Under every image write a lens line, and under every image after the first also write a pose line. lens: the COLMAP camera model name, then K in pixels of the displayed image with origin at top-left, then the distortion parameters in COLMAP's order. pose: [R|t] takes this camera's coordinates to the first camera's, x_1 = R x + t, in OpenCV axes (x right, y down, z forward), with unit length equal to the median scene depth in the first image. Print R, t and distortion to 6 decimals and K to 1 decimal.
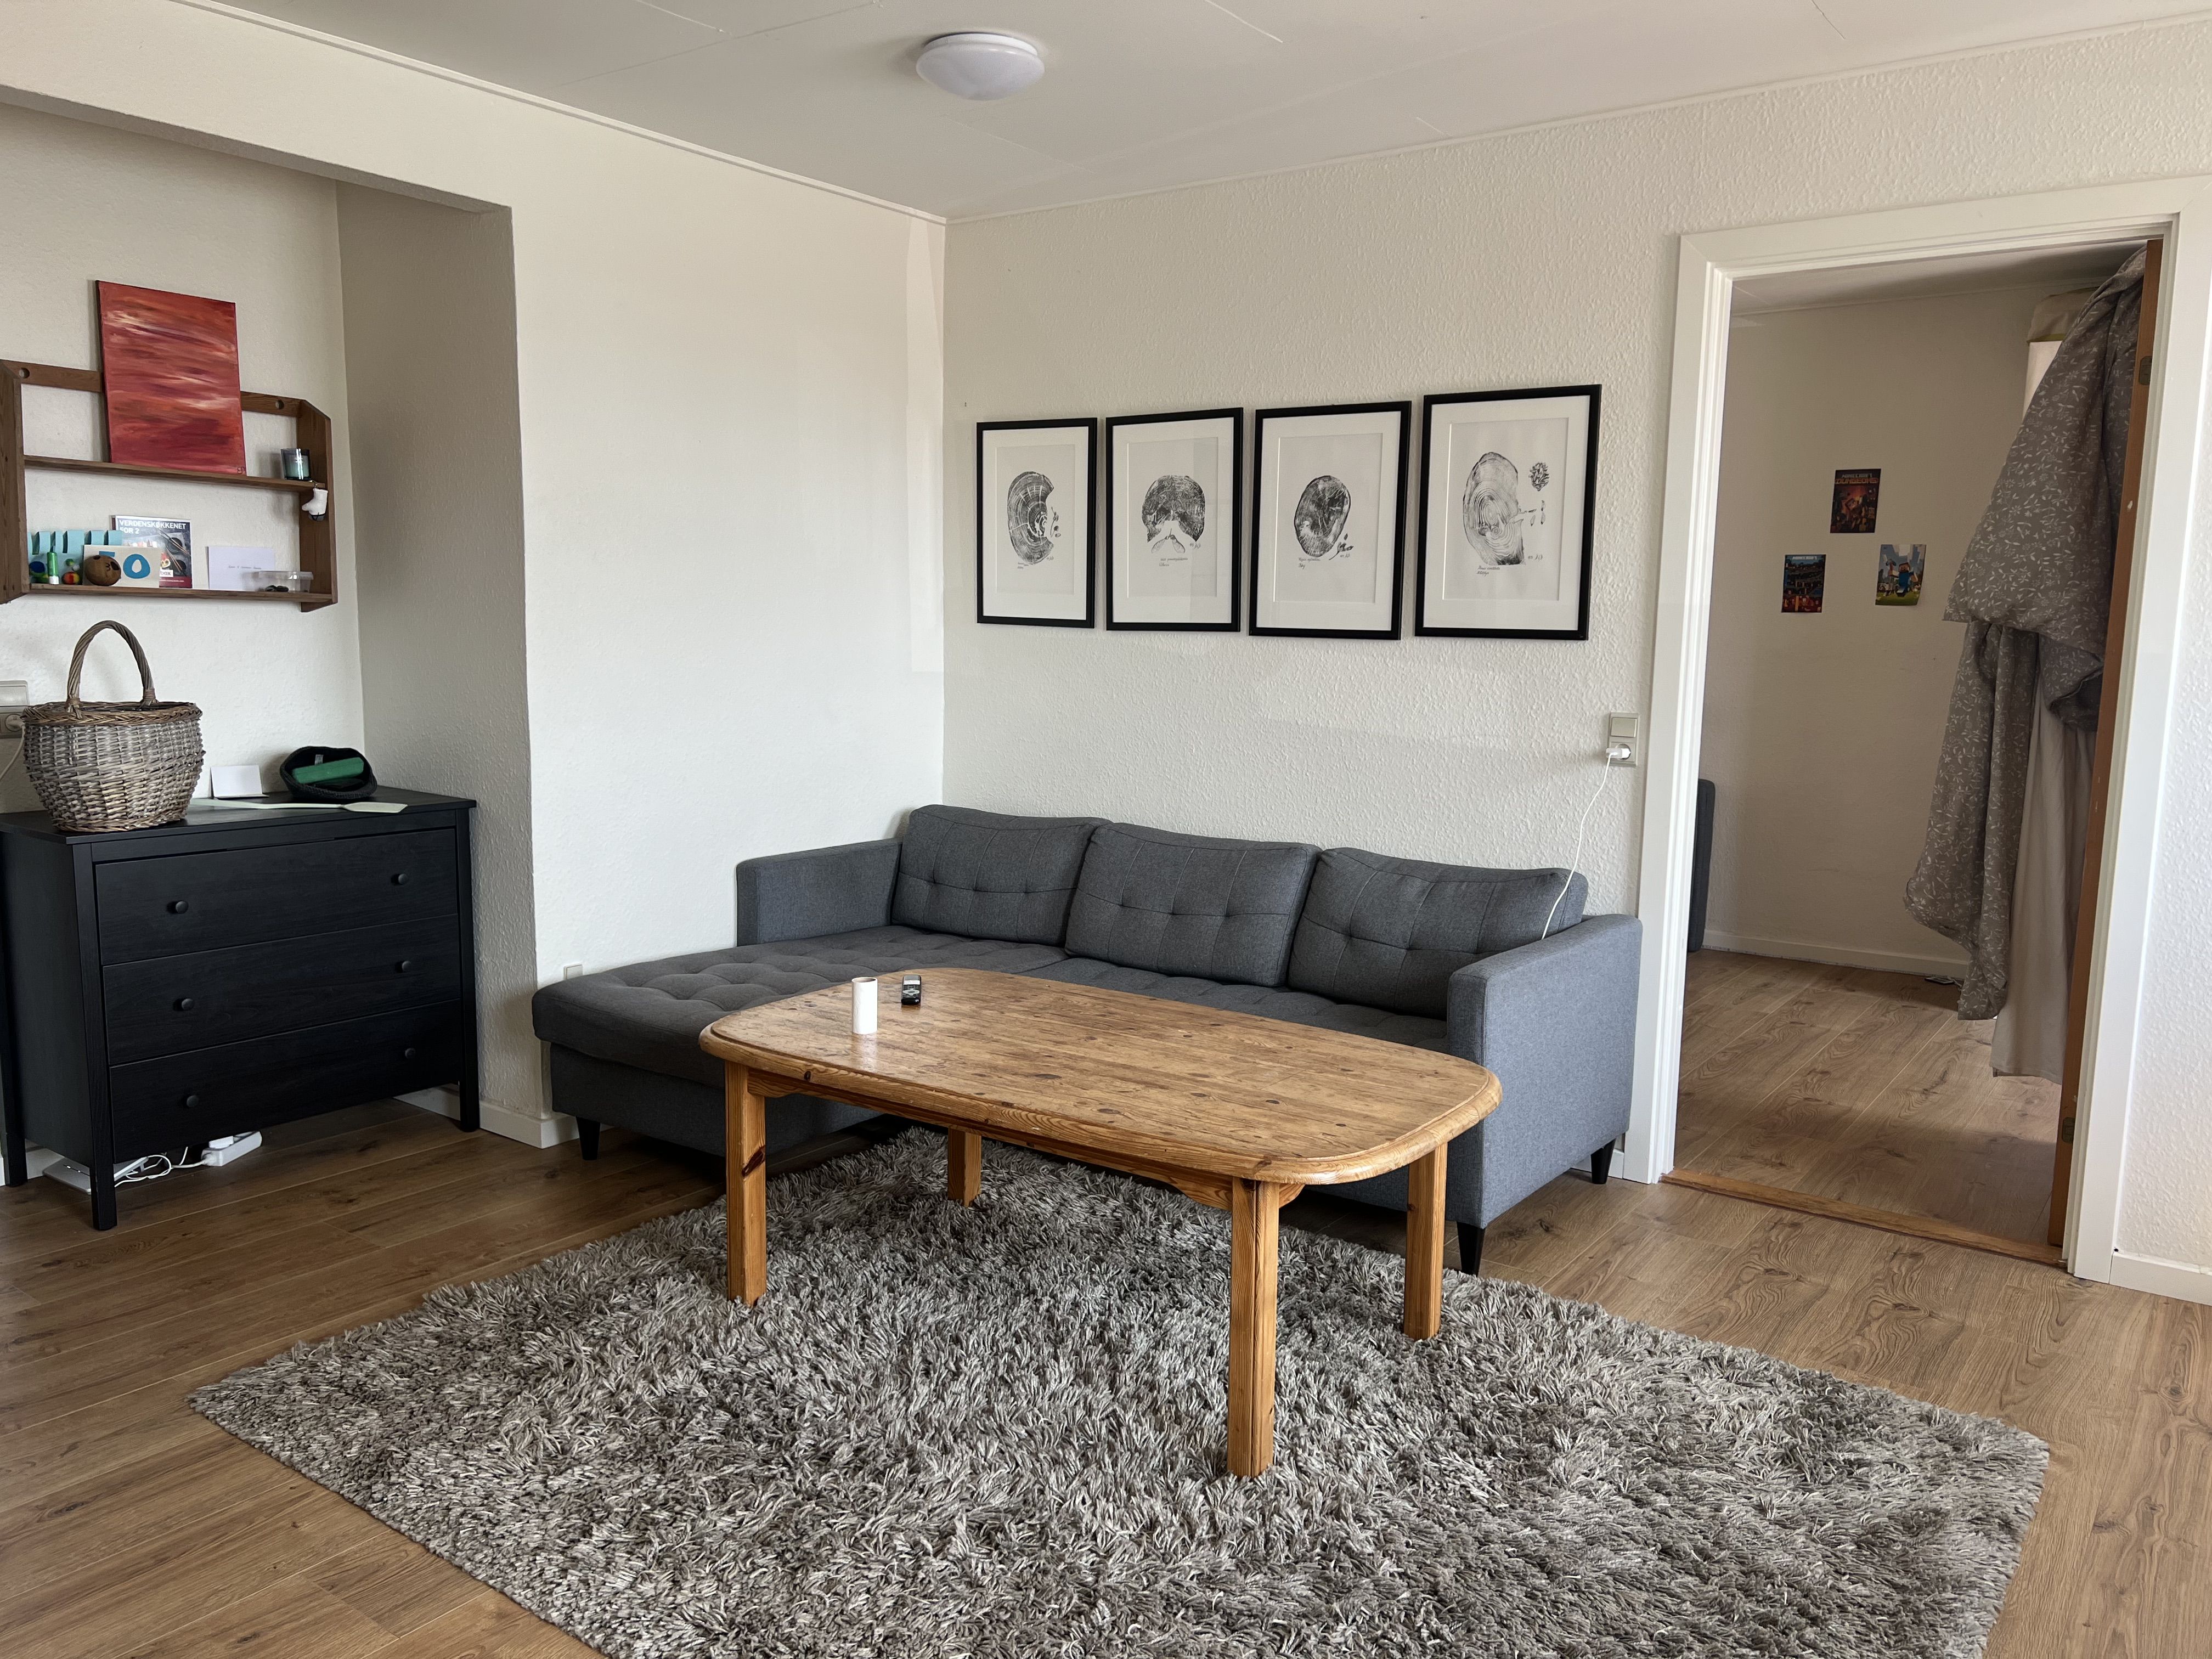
lens RADIAL K [[1671.0, 0, 1110.3], [0, 1671.0, 833.0], [0, 0, 1]] dist [0.044371, -0.047592]
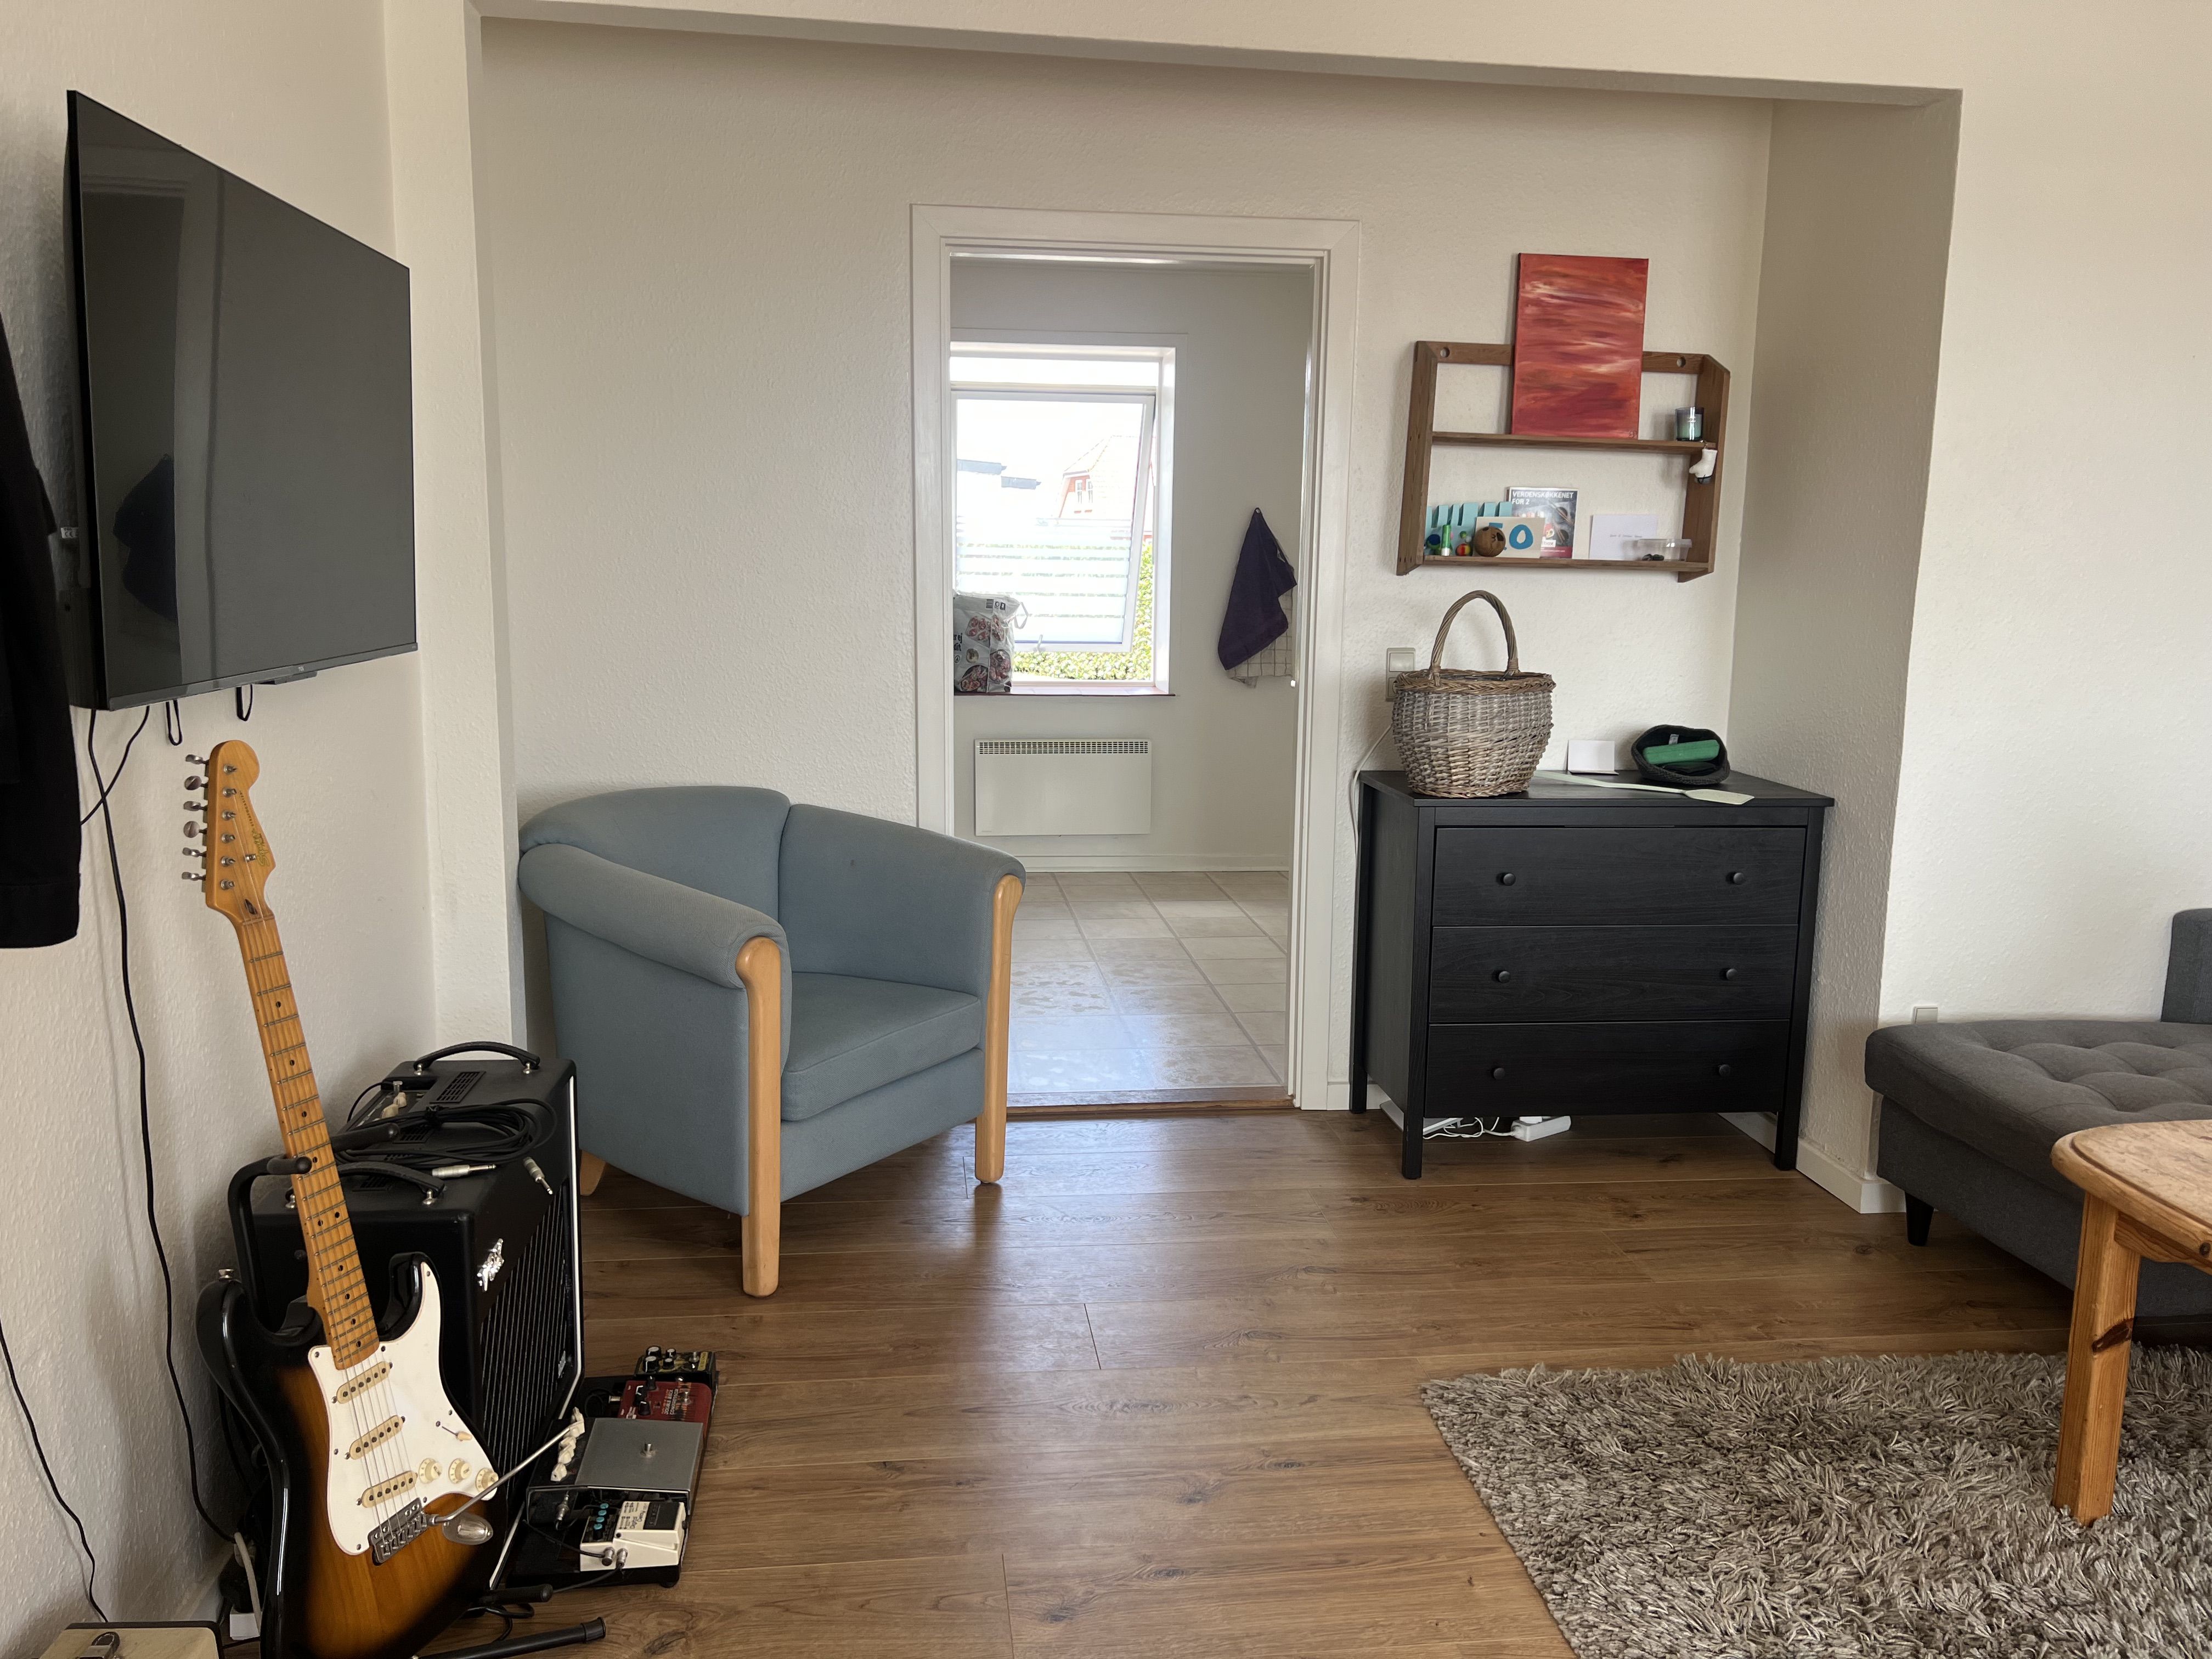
lens RADIAL K [[1671.0, 0, 1089.1], [0, 1671.0, 827.2], [0, 0, 1]] dist [0.044371, -0.047592]
pose [[0.676721, 0.108260, -0.728237, -0.003178], [-0.100760, 0.993441, 0.054053, -0.014540], [0.729312, 0.036799, 0.683191, 0.140033]]
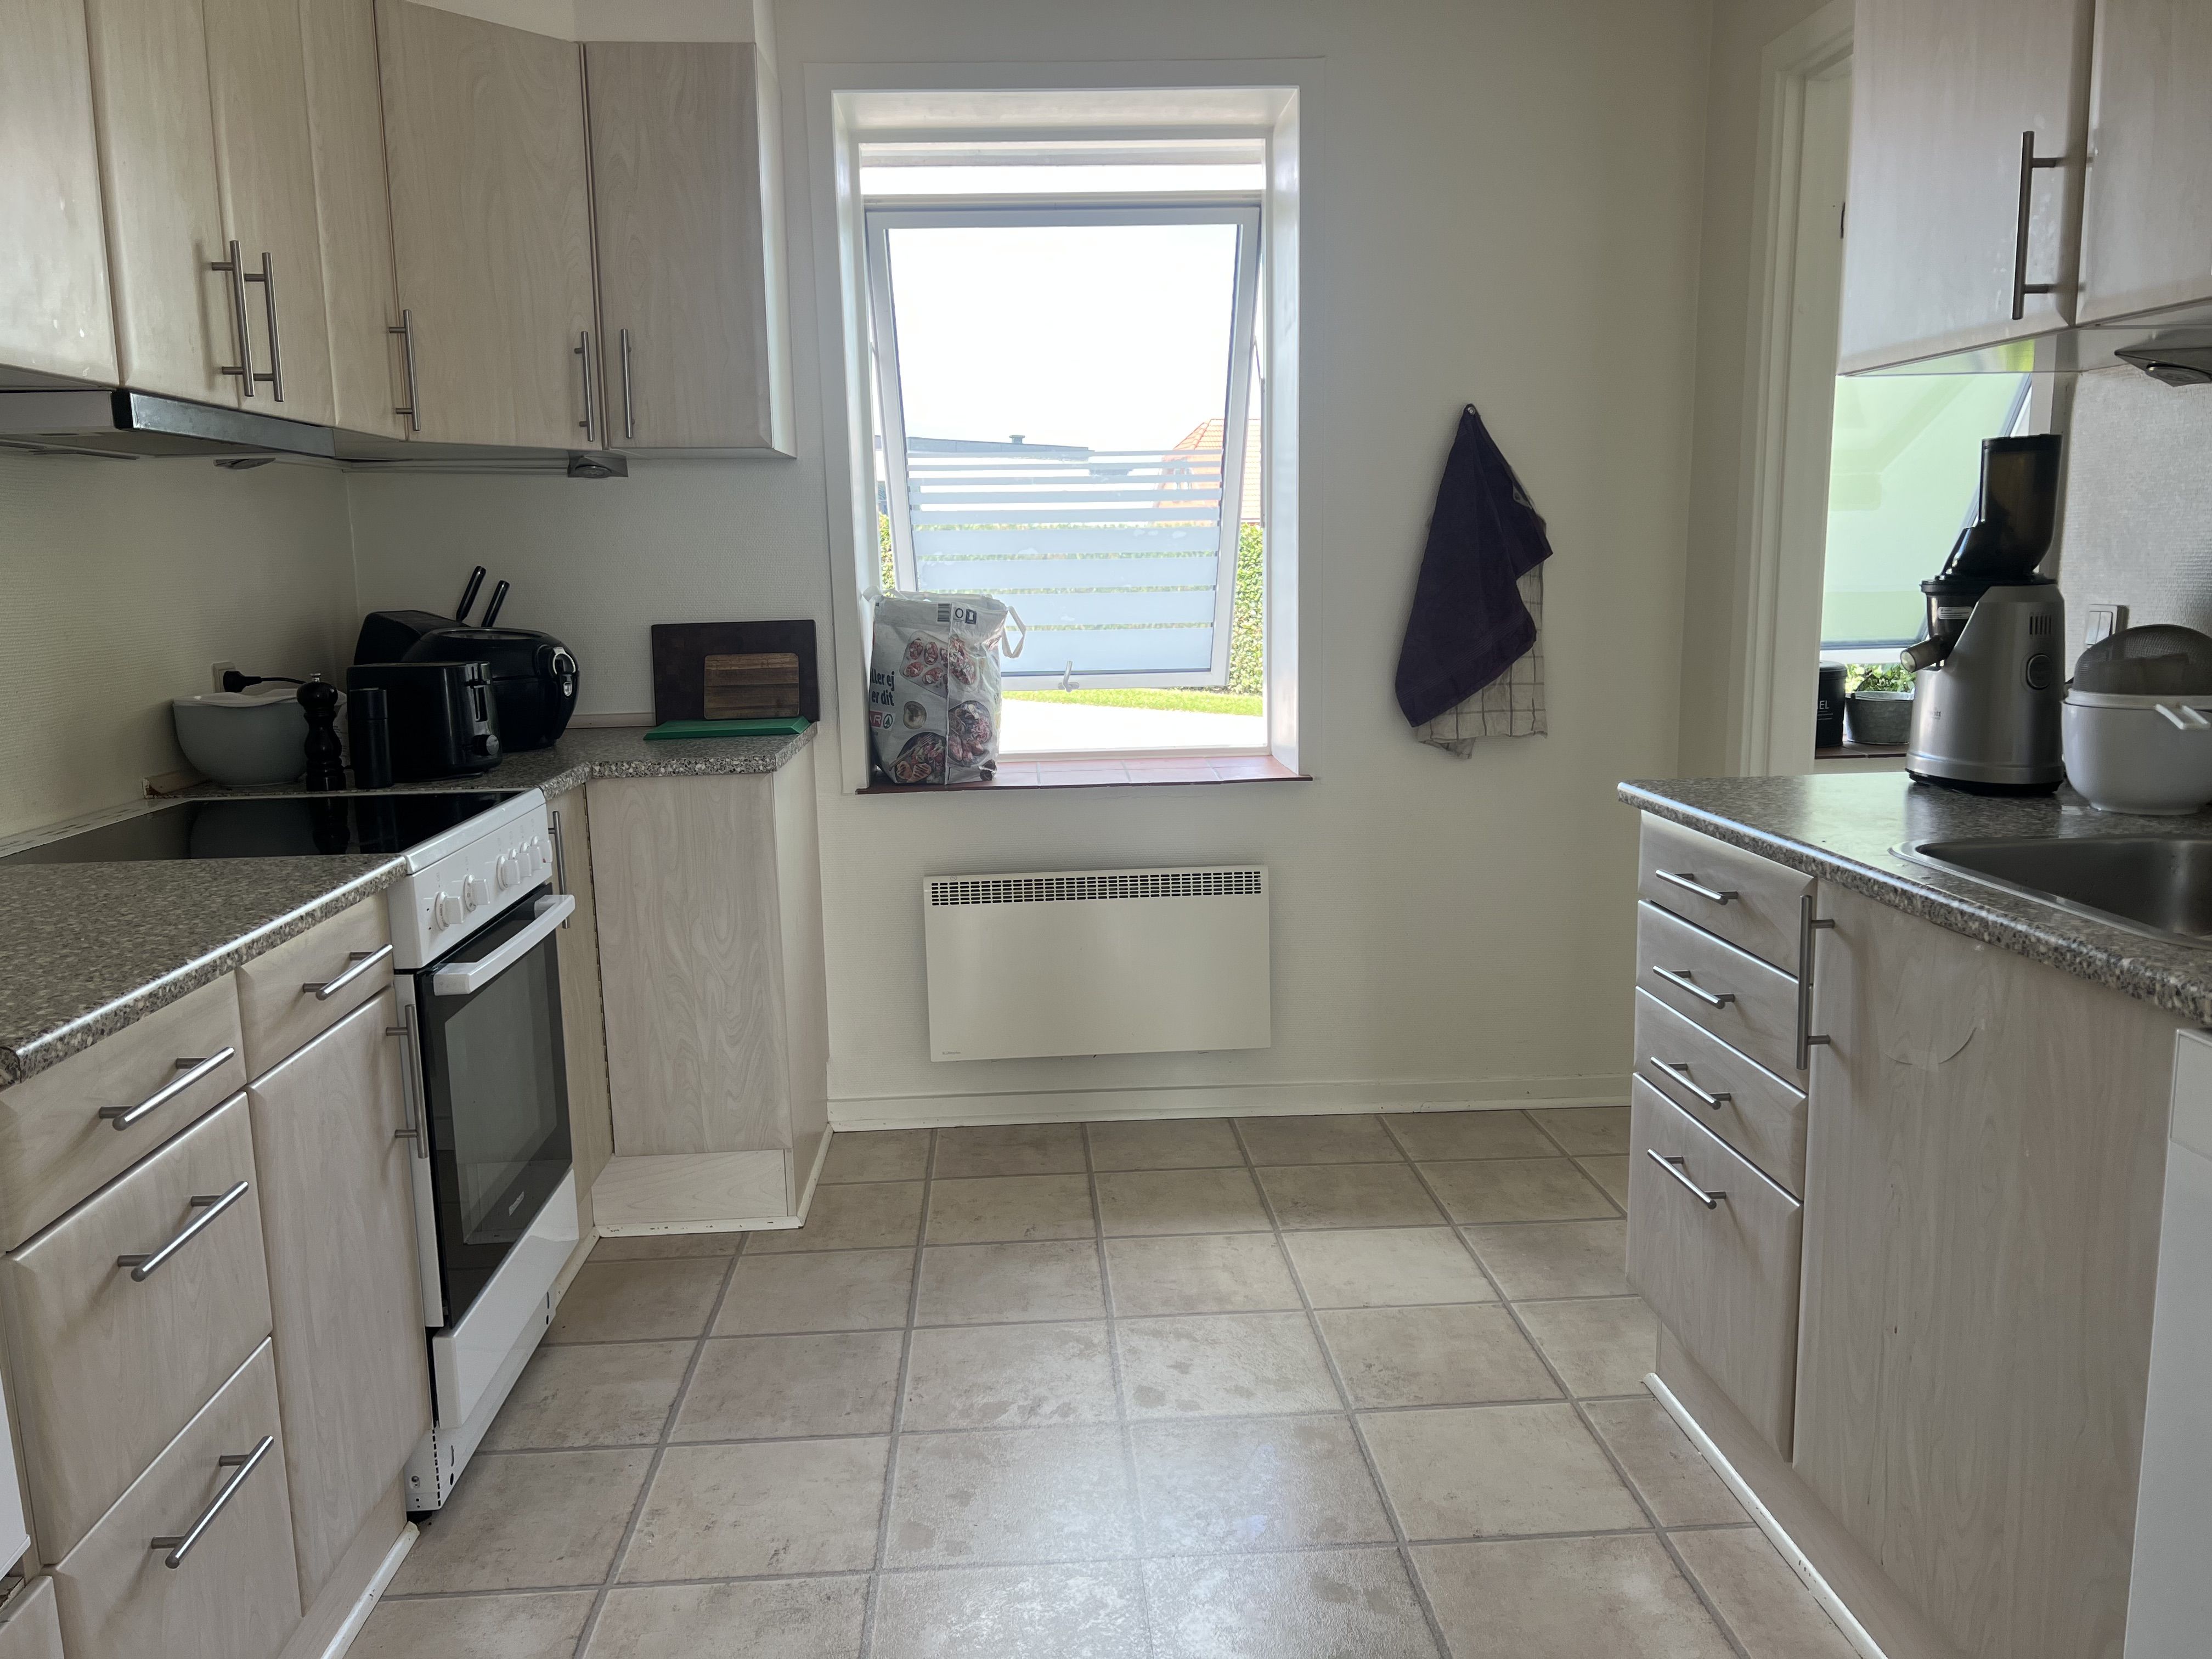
lens RADIAL K [[1671.0, 0, 1089.7], [0, 1671.0, 824.4], [0, 0, 1]] dist [0.044371, -0.047592]
pose [[0.629338, 0.091852, -0.771684, -0.448355], [-0.072526, 0.995599, 0.059357, -0.067056], [0.773740, 0.018612, 0.633230, 0.575375]]
